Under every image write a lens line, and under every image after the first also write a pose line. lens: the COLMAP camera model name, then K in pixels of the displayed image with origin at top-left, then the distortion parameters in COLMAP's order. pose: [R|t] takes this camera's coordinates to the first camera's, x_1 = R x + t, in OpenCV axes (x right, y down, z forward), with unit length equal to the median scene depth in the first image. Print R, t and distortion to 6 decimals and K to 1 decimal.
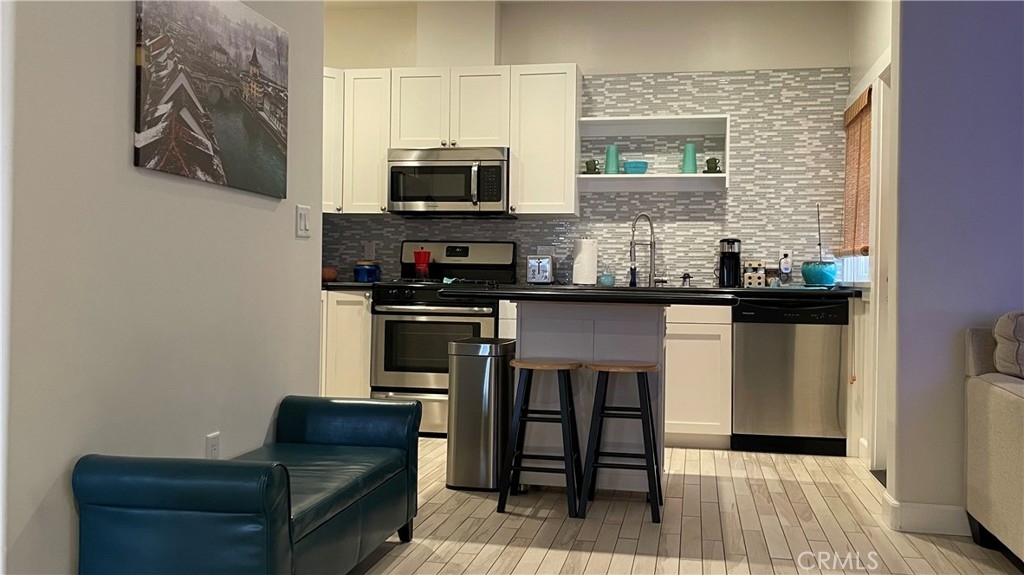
lens RADIAL K [[929.8, 0, 509.2], [0, 929.8, 274.9], [0, 0, 1]] dist [0.049840, -0.031804]
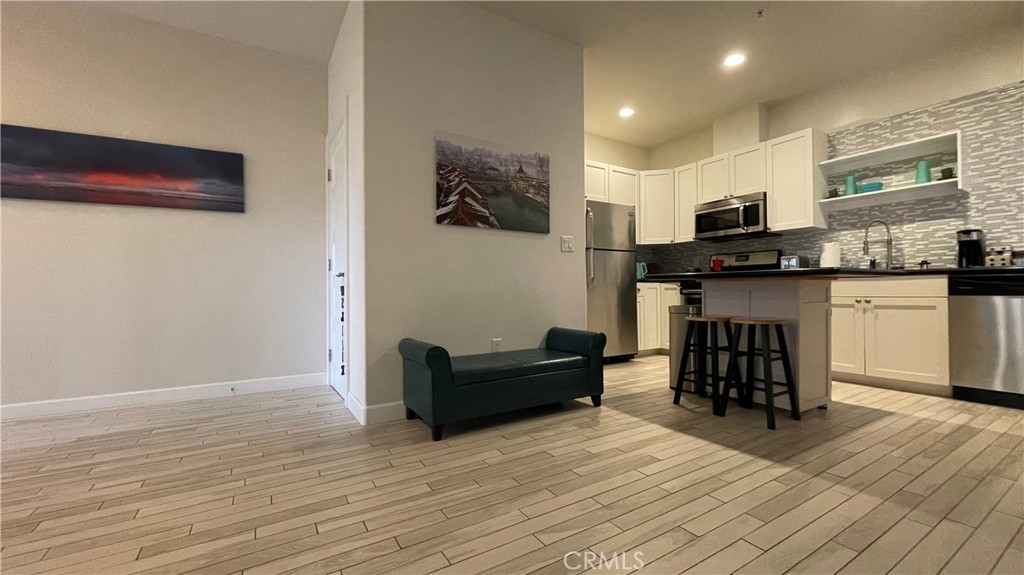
lens RADIAL K [[413.8, 0, 513.1], [0, 413.8, 289.7], [0, 0, 1]] dist [0.000071, 0.001337]
pose [[0.677781, -0.023444, -0.734890, 0.228168], [0.024393, 0.999658, -0.009393, 0.030943], [0.734859, -0.011560, 0.678121, 0.180770]]
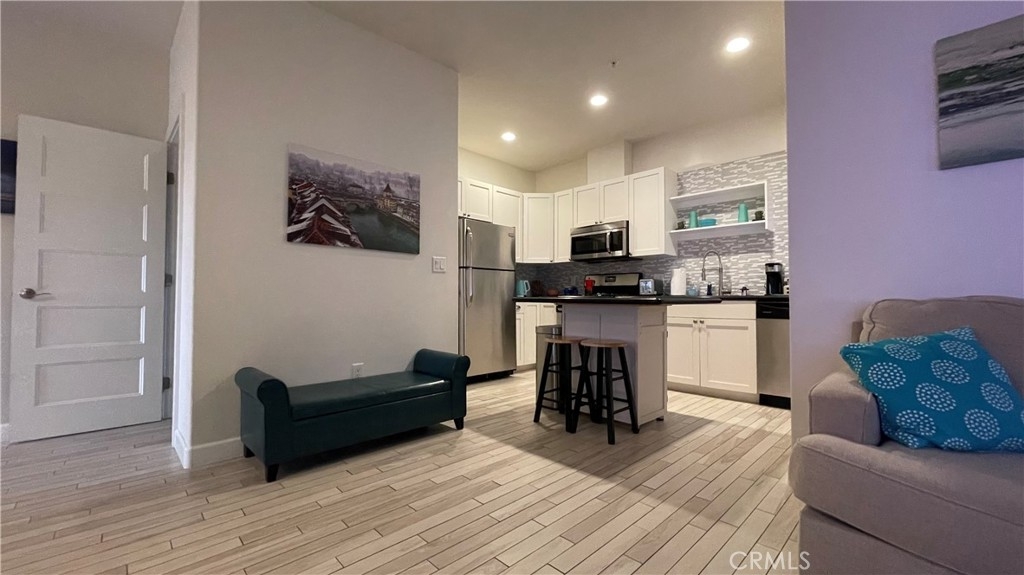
lens RADIAL K [[413.8, 0, 513.5], [0, 413.8, 289.6], [0, 0, 1]] dist [0.000071, 0.001337]
pose [[0.822860, -0.027397, -0.567583, 0.267989], [0.015422, 0.999546, -0.025890, 0.014872], [0.568034, 0.012551, 0.822909, 0.213722]]
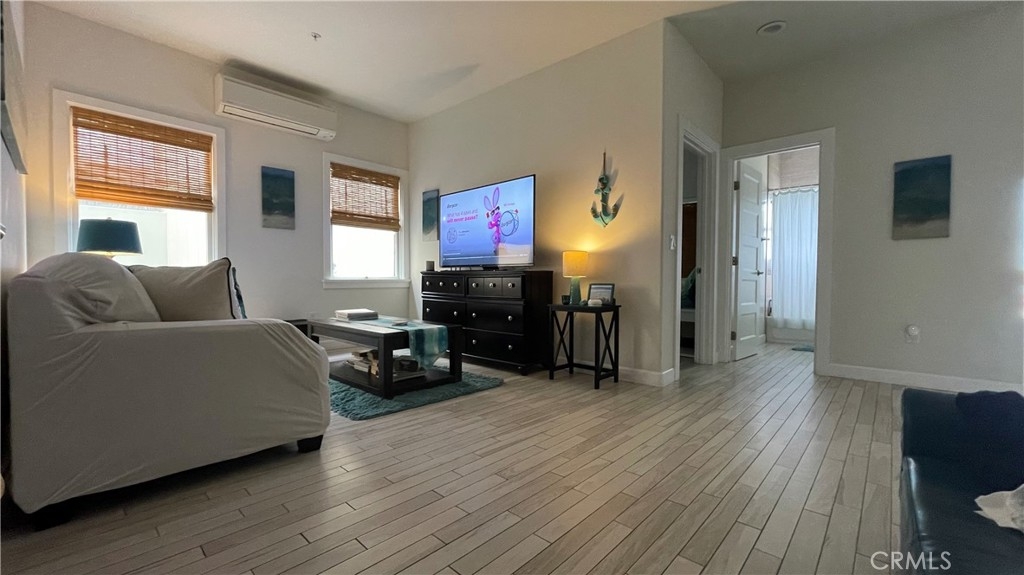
lens RADIAL K [[413.8, 0, 509.3], [0, 413.8, 292.2], [0, 0, 1]] dist [0.000071, 0.001337]
pose [[-0.849113, -0.035137, 0.527041, -0.034862], [-0.022368, 0.999282, 0.030582, 0.028622], [-0.527737, 0.014179, -0.849289, 0.654855]]
